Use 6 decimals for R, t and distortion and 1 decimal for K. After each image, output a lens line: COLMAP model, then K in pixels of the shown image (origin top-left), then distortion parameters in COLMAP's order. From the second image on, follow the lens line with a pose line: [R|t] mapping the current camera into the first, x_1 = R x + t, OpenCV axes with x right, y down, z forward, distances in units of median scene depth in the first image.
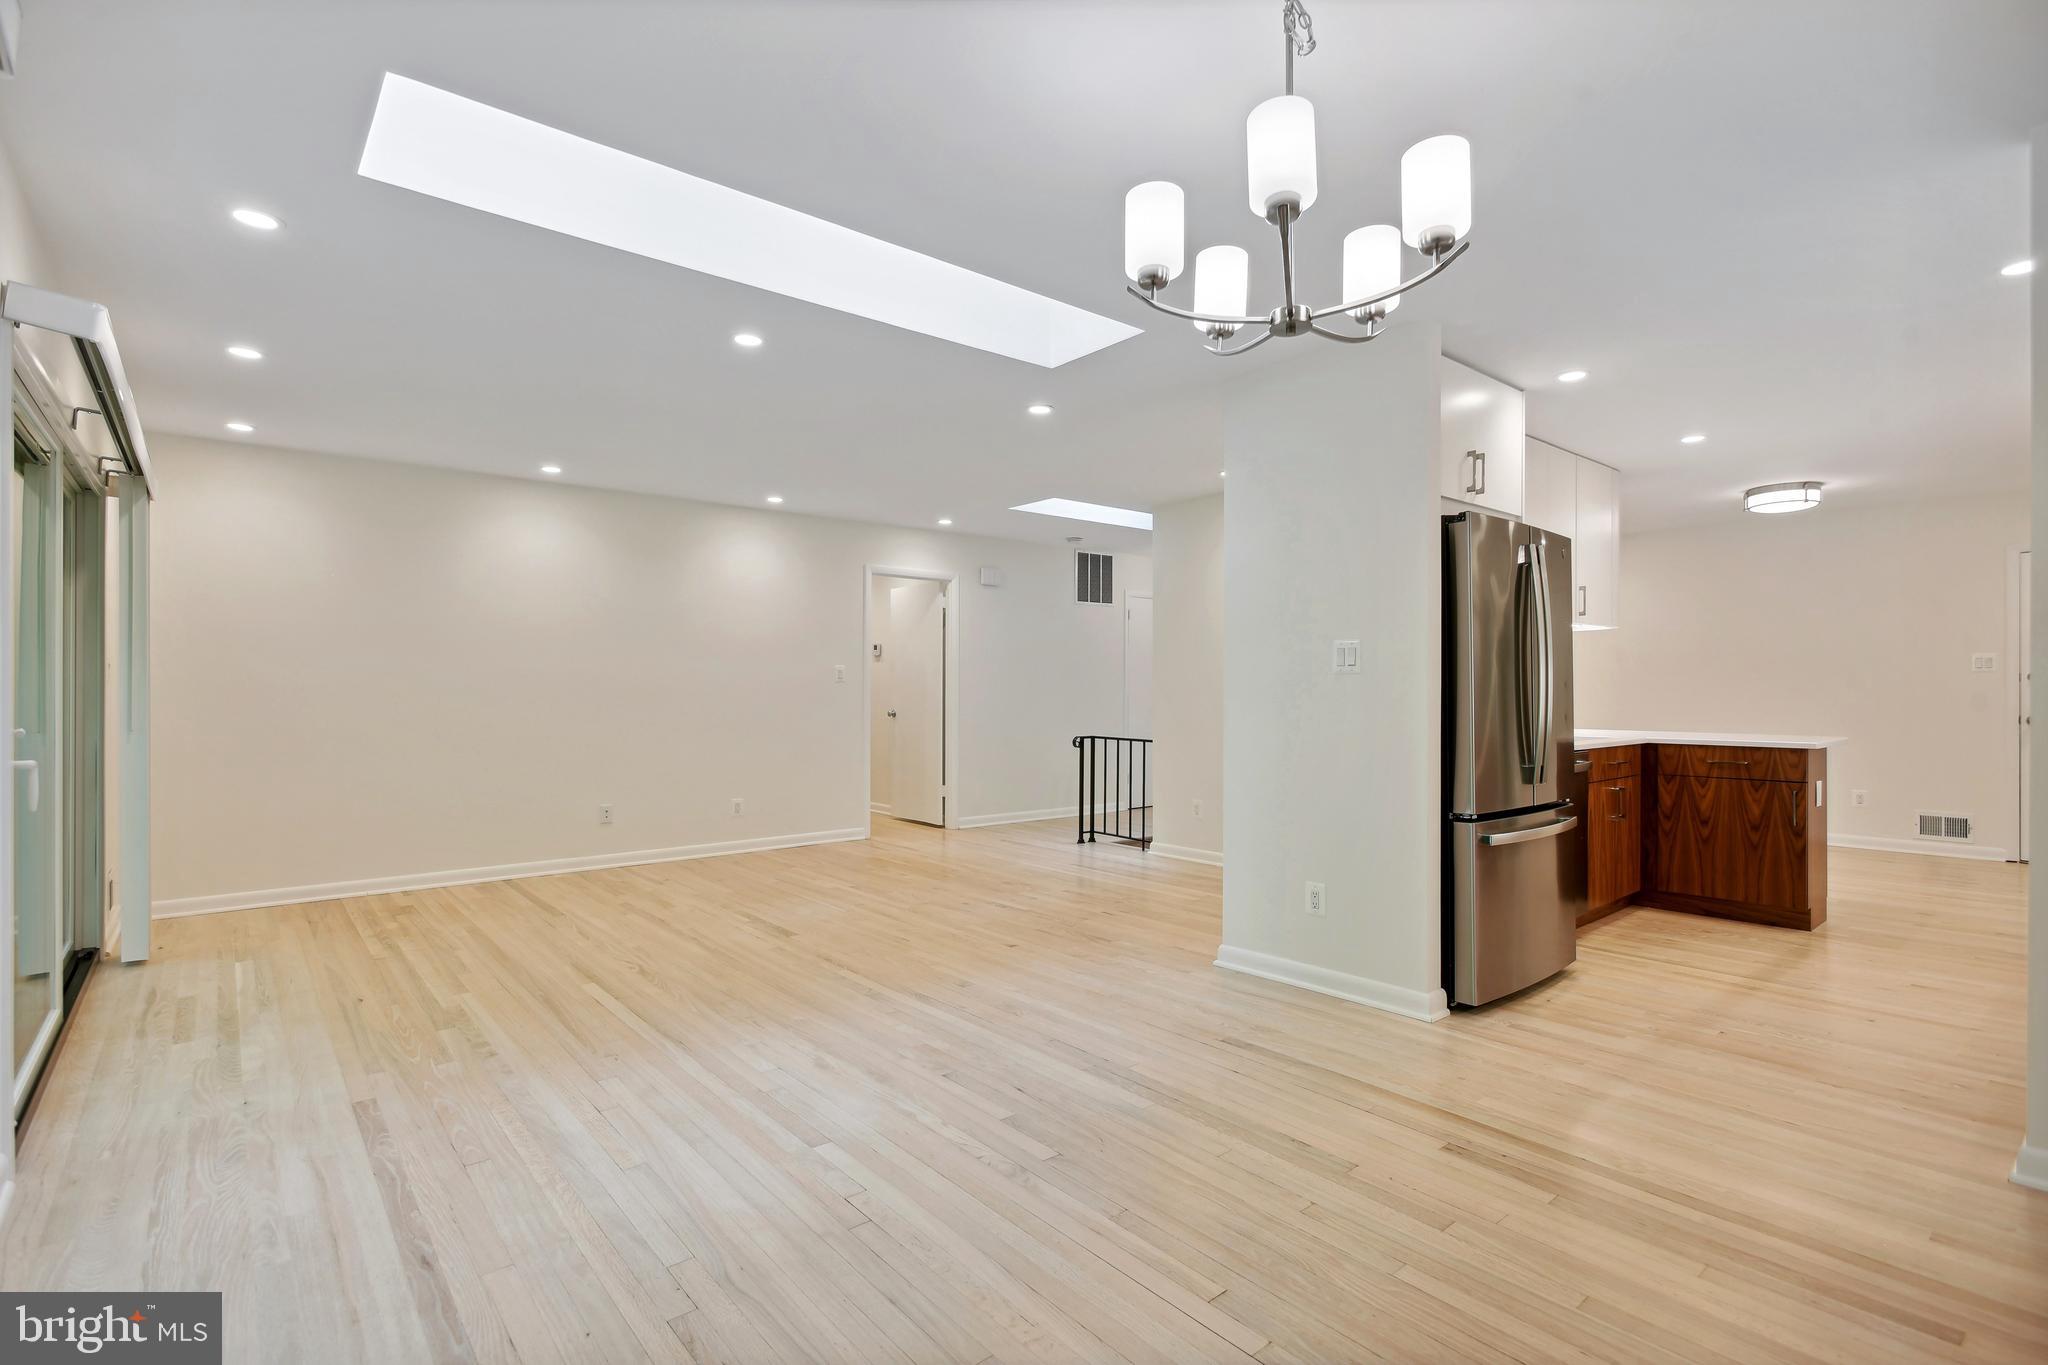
lens RADIAL K [[989.7, 0, 1017.7], [0, 989.7, 686.7], [0, 0, 1]] dist [-0.002052, 0.001178]
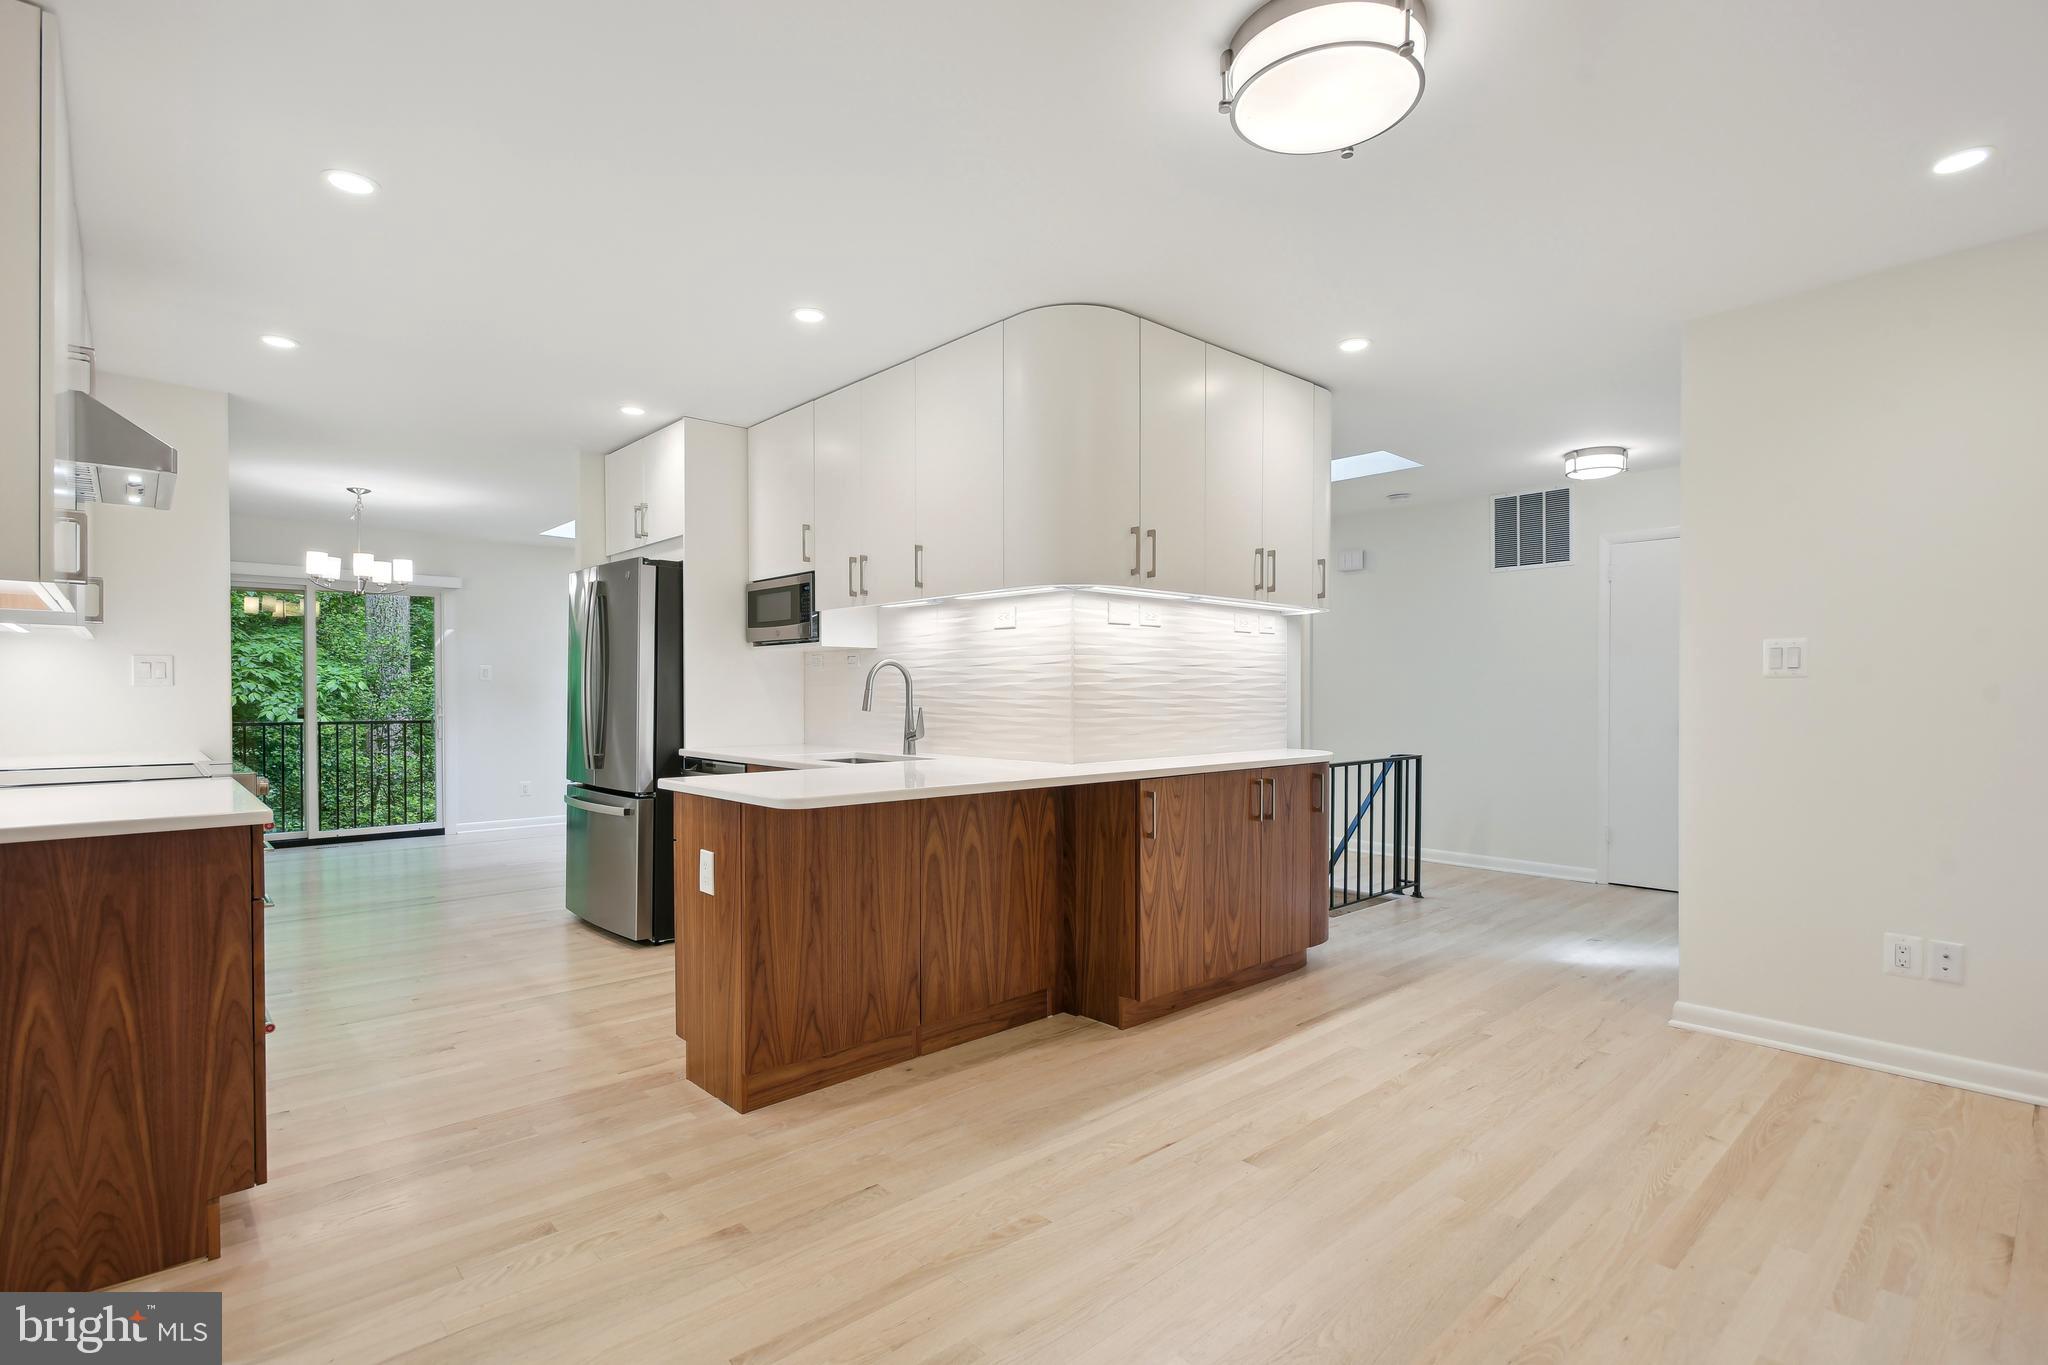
lens RADIAL K [[989.7, 0, 1018.8], [0, 989.7, 704.9], [0, 0, 1]] dist [-0.002052, 0.001178]
pose [[0.046324, 0.014393, -0.998823, 1.318971], [0.004044, 0.999885, 0.014596, -0.001133], [0.998918, -0.004716, 0.046260, 1.097554]]
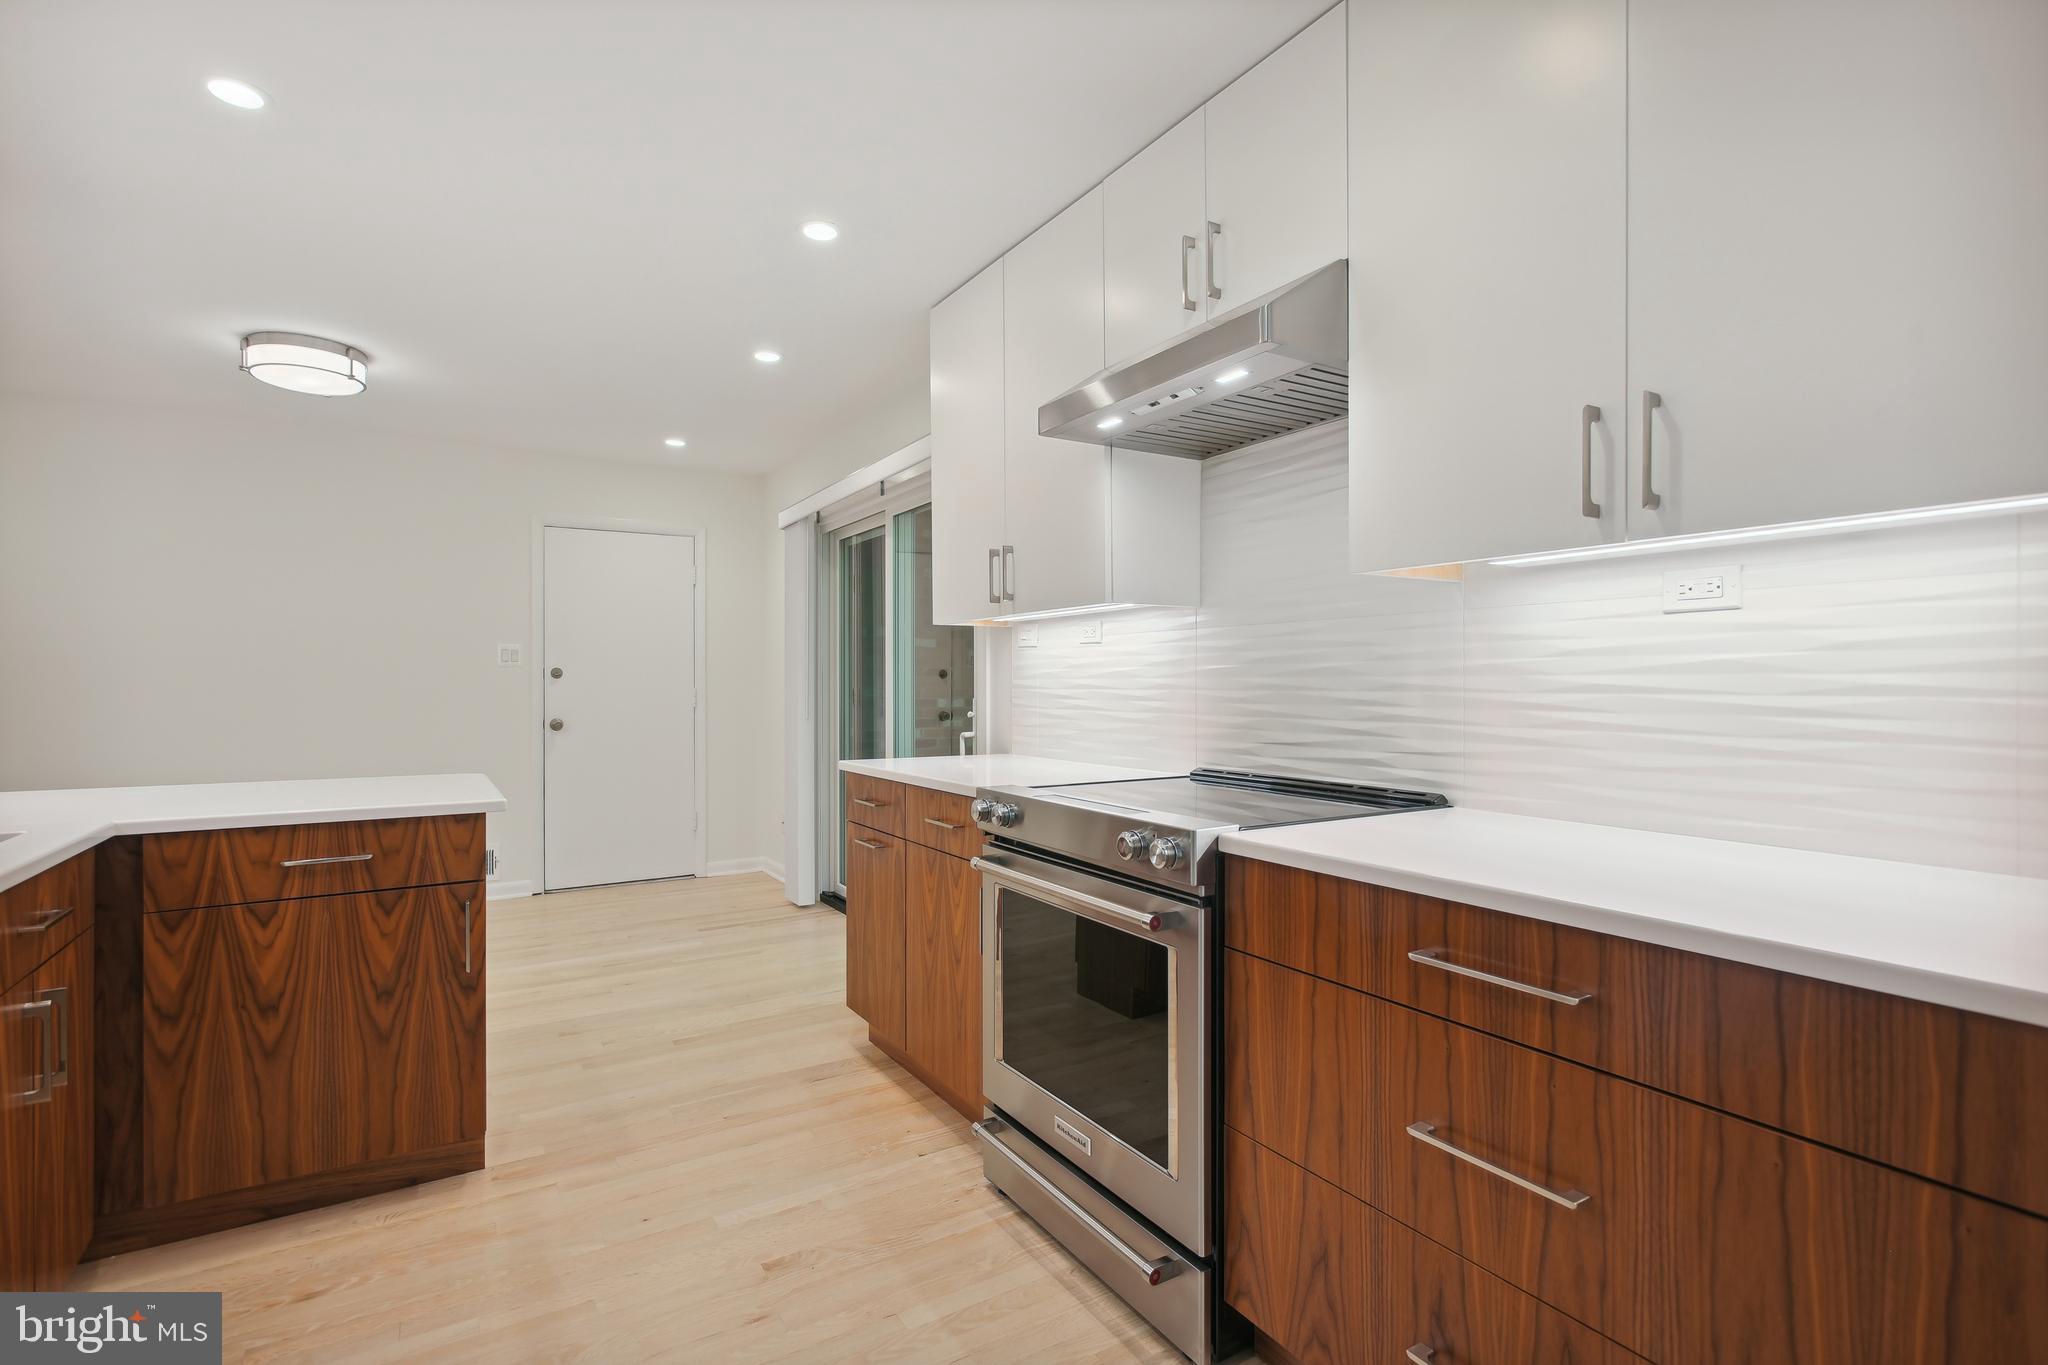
lens RADIAL K [[989.7, 0, 1023.3], [0, 989.7, 680.3], [0, 0, 1]] dist [-0.002052, 0.001178]
pose [[0.149191, 0.001795, 0.988807, 0.320595], [-0.003473, 0.999993, -0.001292, -0.004377], [-0.988802, -0.003242, 0.149196, 0.612836]]
